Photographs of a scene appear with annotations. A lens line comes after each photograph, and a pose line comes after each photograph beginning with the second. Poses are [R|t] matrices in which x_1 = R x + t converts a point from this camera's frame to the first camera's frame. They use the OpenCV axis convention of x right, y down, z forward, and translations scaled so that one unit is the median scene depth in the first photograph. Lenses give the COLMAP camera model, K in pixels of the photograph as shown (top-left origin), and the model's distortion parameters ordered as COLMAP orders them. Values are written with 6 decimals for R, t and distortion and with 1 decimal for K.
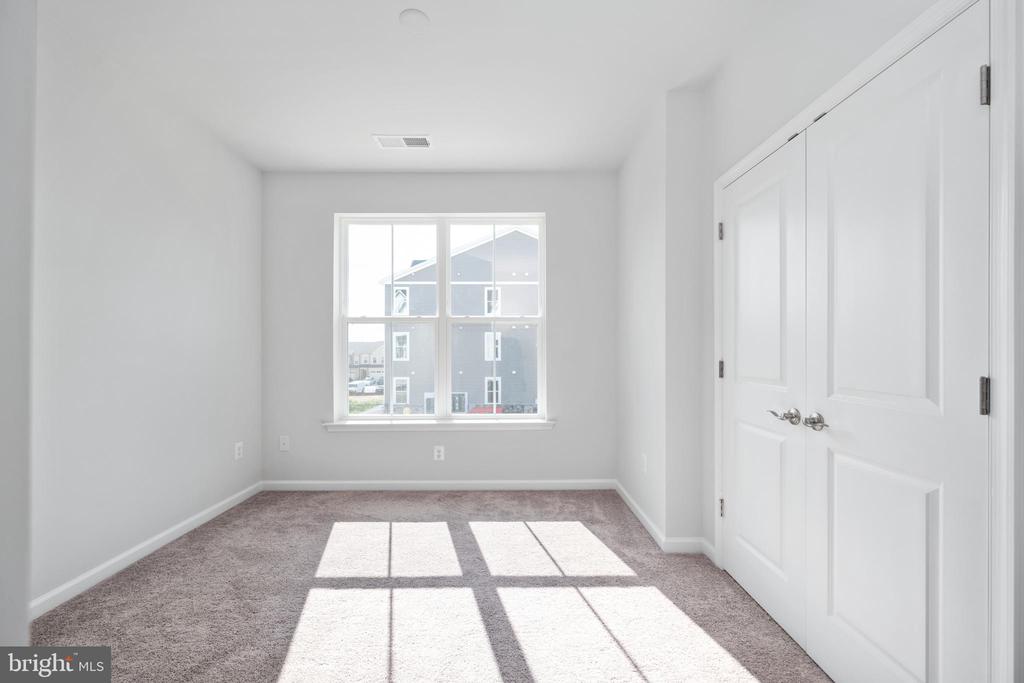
lens RADIAL K [[404.8, 0, 511.7], [0, 404.8, 347.6], [0, 0, 1]] dist [0.000959, -0.000074]
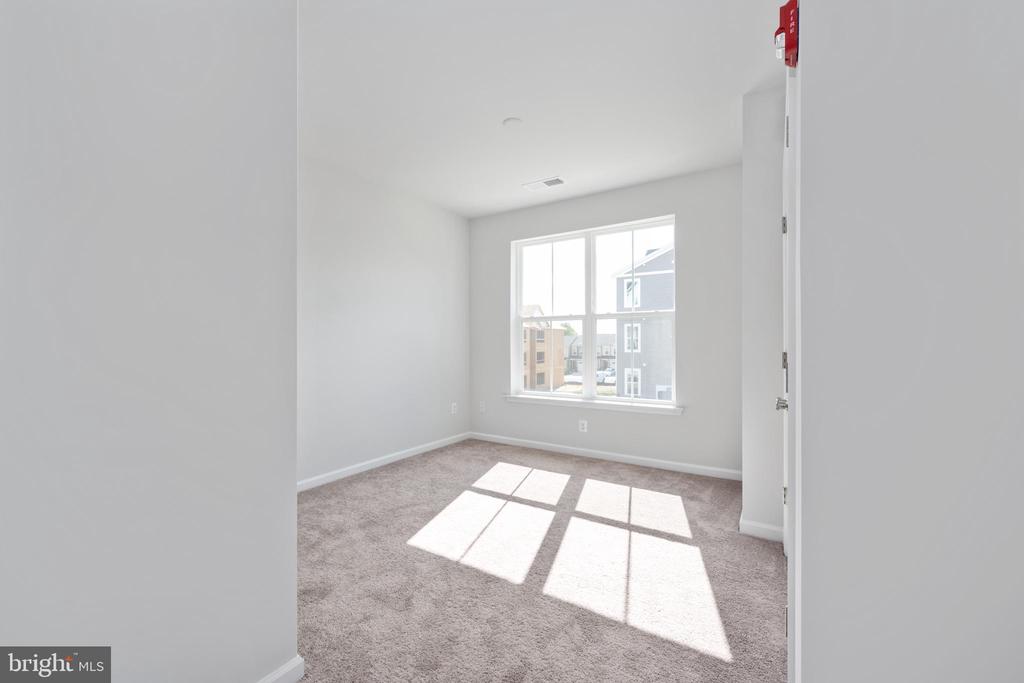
lens RADIAL K [[404.8, 0, 510.2], [0, 404.8, 340.9], [0, 0, 1]] dist [0.000959, -0.000074]
pose [[0.838846, -0.002428, -0.544364, 0.353888], [0.004708, 0.999985, 0.002794, -0.001251], [0.544349, -0.004907, 0.838845, -0.168361]]
